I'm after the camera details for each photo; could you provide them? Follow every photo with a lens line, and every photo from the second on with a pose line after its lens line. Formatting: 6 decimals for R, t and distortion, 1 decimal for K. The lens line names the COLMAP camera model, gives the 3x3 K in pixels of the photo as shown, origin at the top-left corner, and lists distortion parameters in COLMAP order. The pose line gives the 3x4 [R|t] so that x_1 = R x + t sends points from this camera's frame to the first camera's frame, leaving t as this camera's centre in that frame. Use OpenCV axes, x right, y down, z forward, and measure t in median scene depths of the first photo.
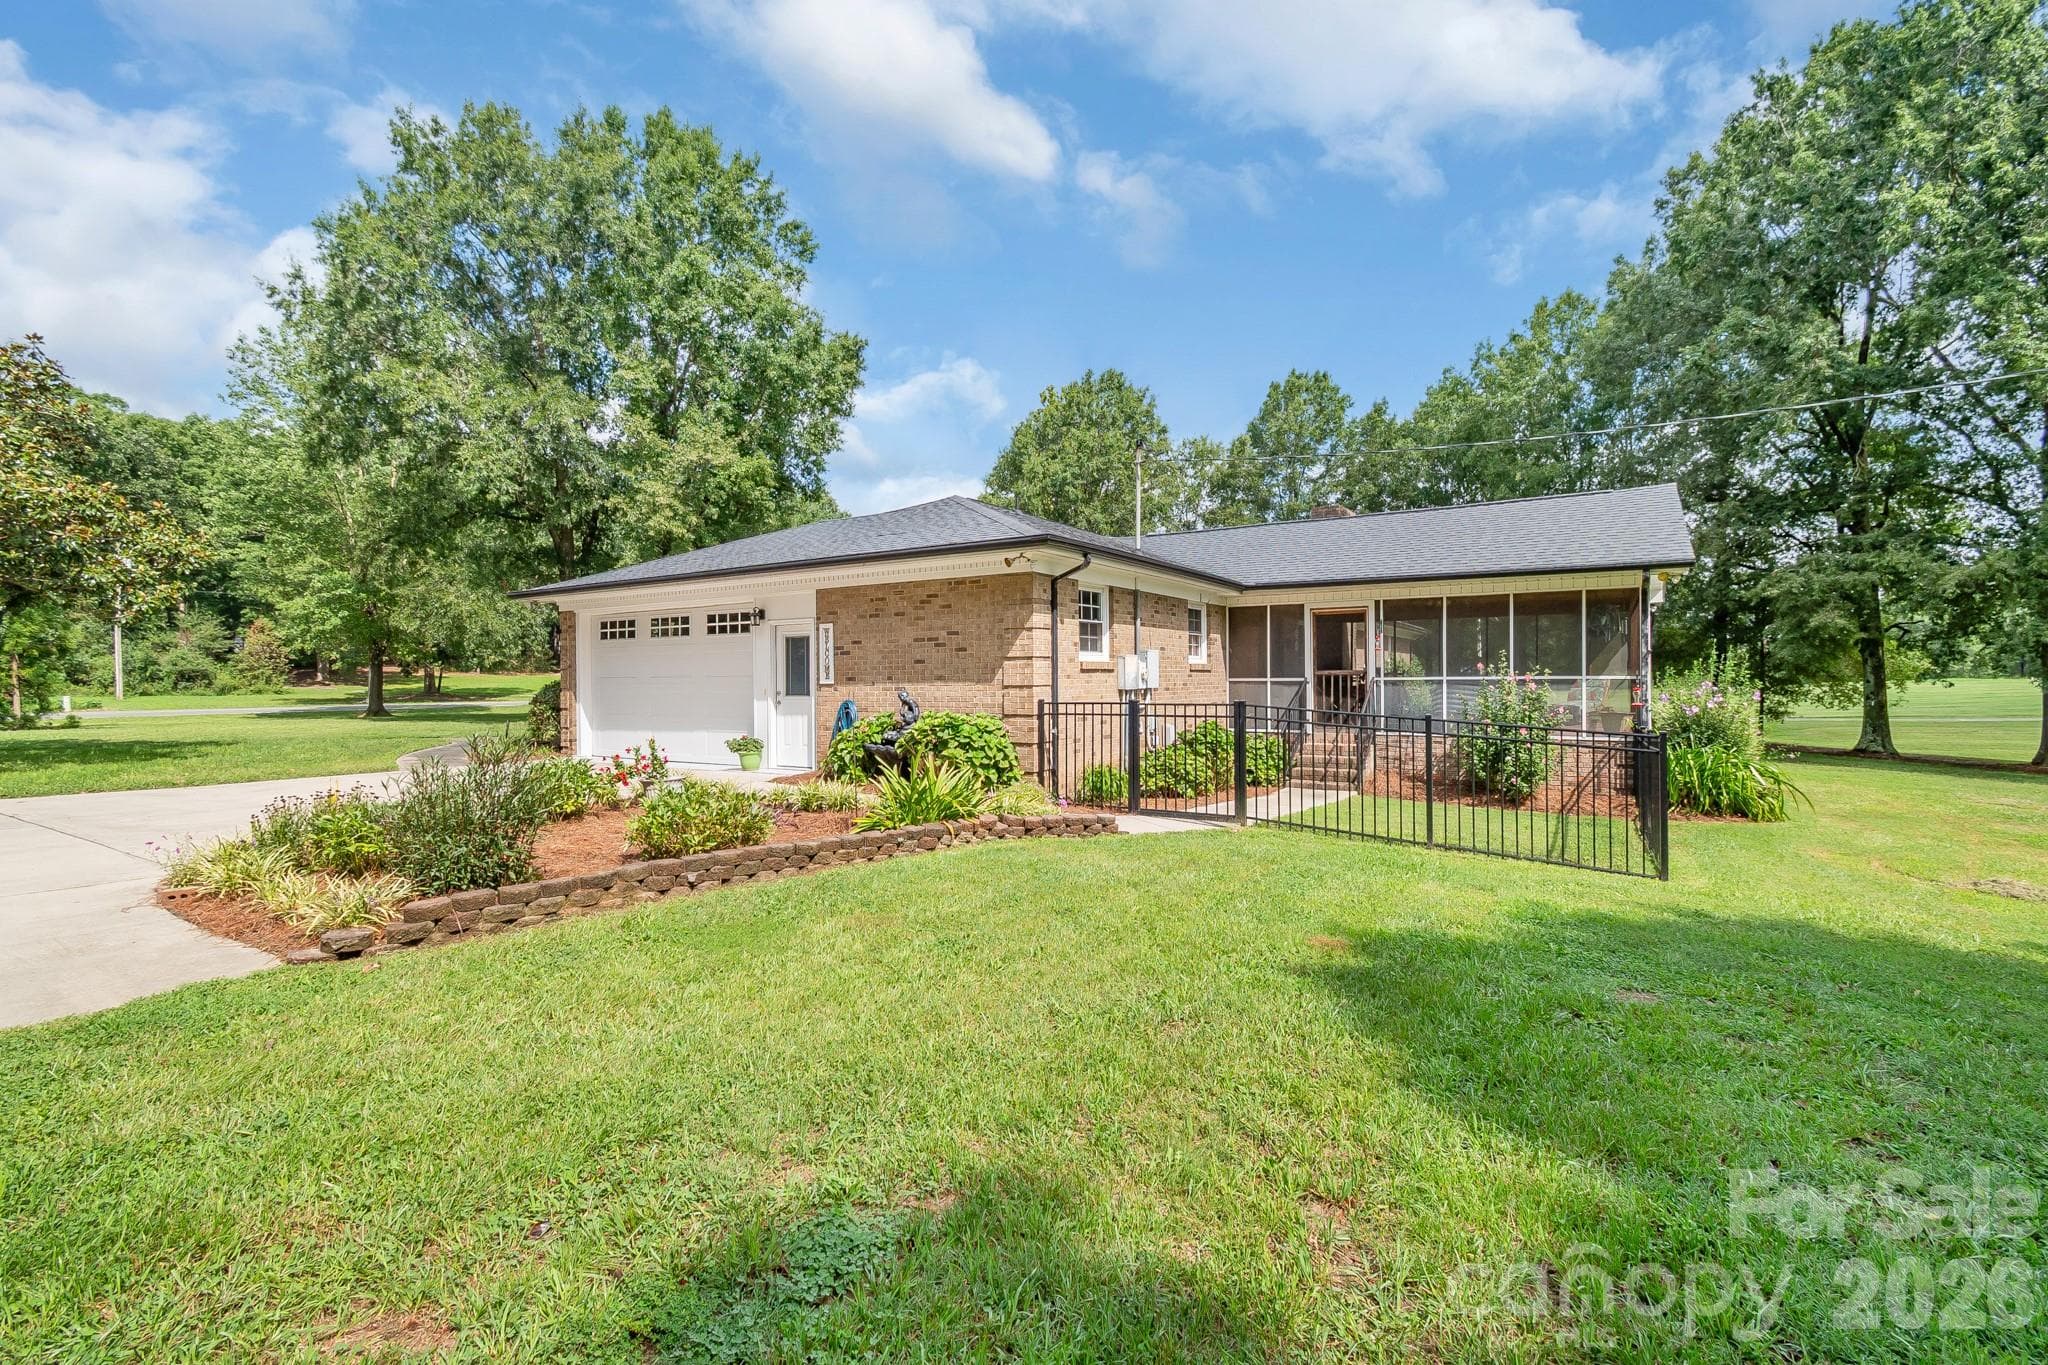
lens RADIAL K [[933.5, 0, 1024.0], [0, 933.5, 682.5], [0, 0, 1]] dist [0.013437, -0.000310]
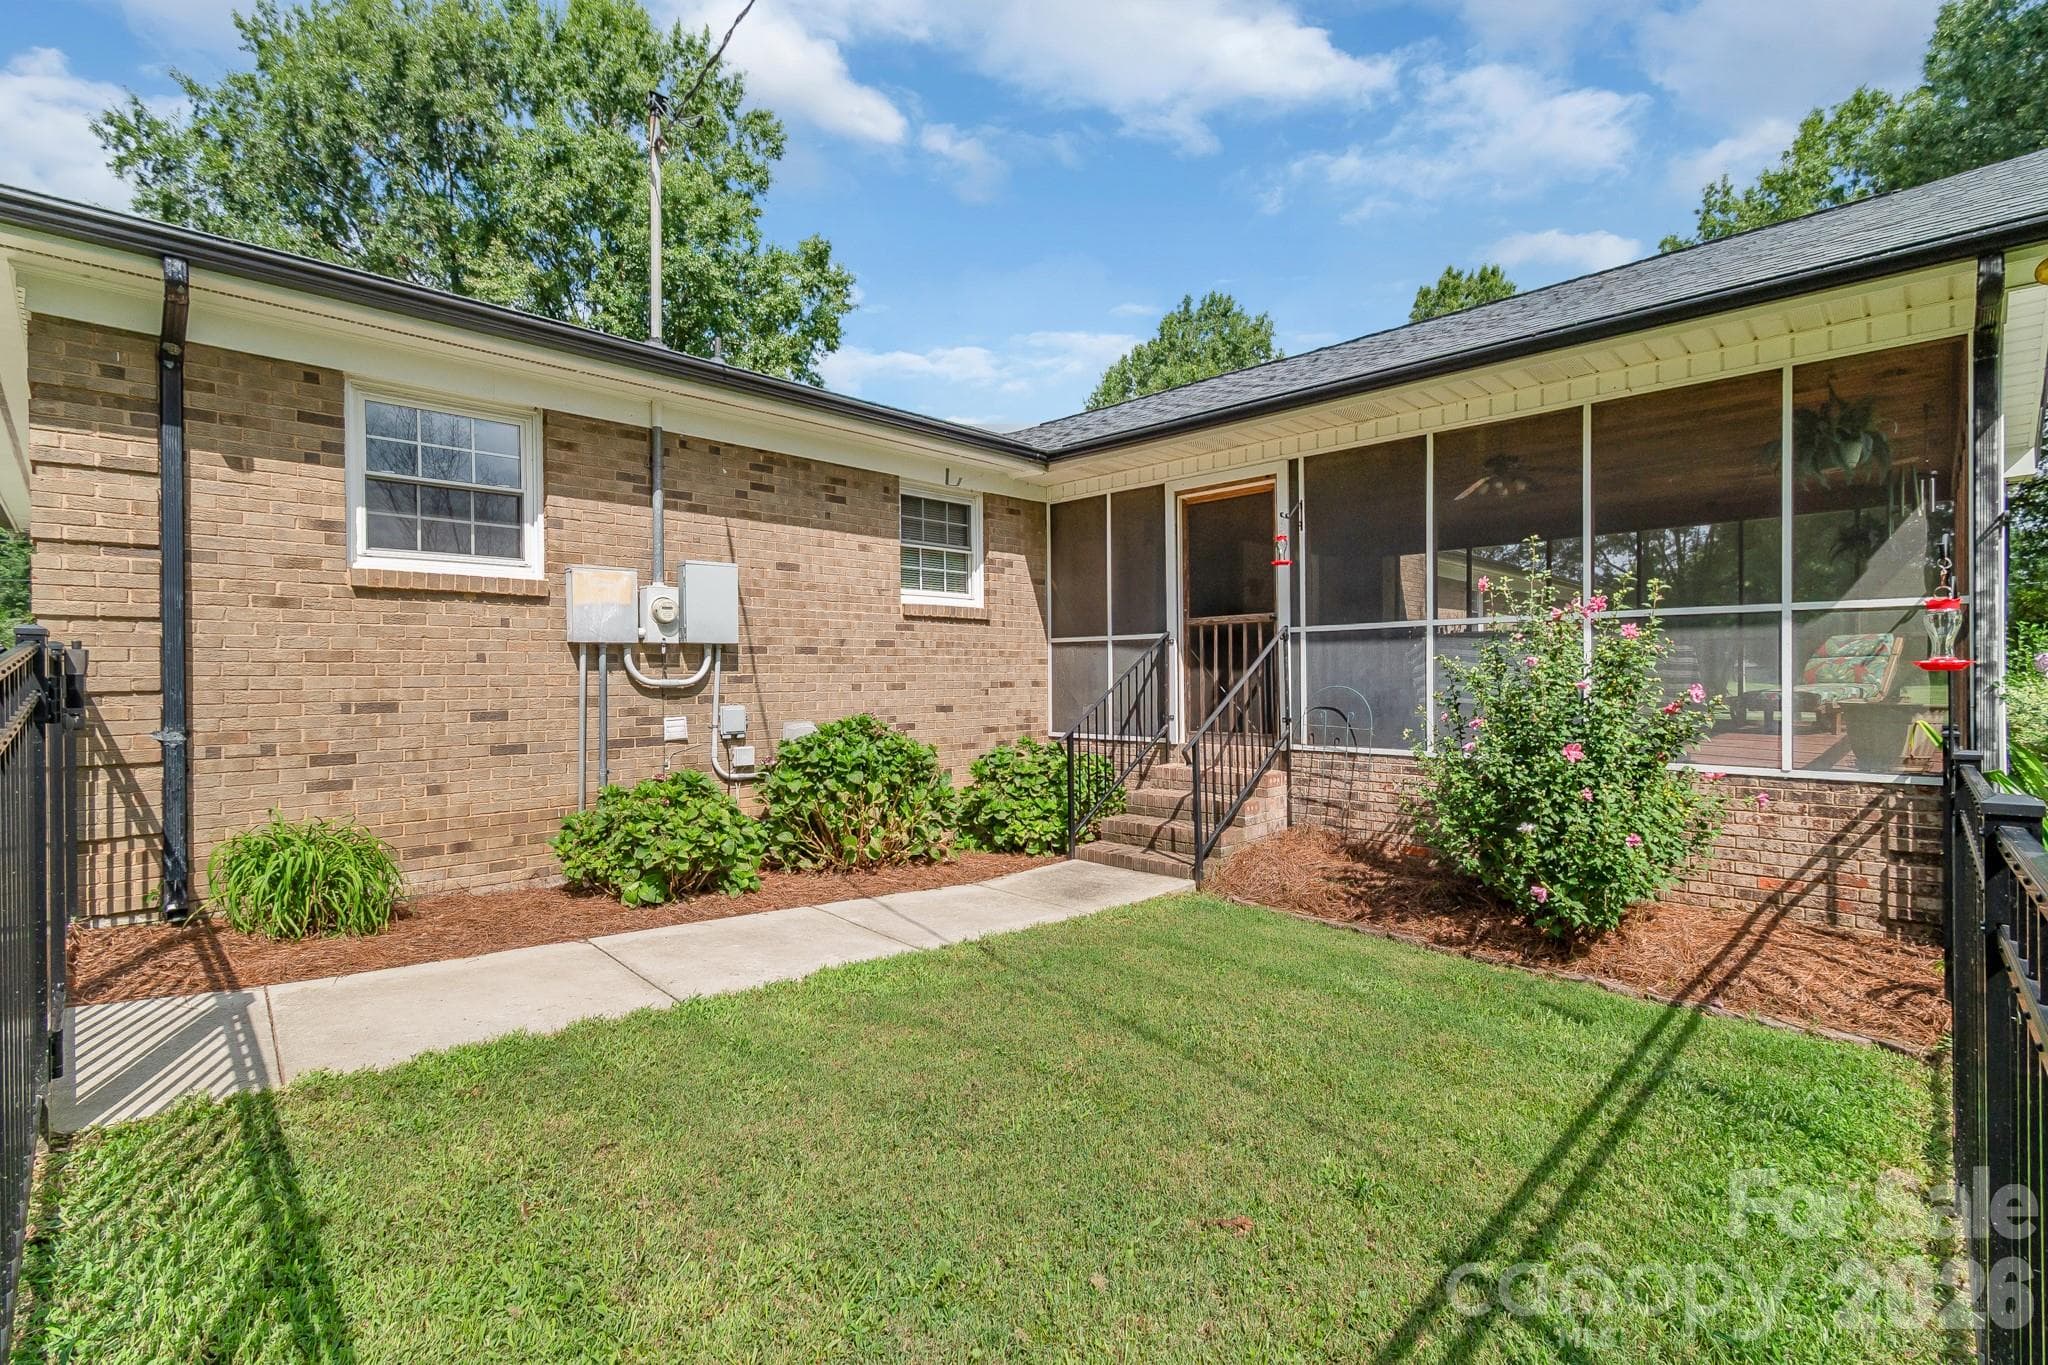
lens RADIAL K [[933.5, 0, 1024.0], [0, 933.5, 682.5], [0, 0, 1]] dist [0.013437, -0.000310]
pose [[0.977750, 0.000131, -0.209772, 0.332535], [0.000803, 0.999990, 0.004366, 0.019401], [0.209771, -0.004437, 0.977741, 0.500500]]
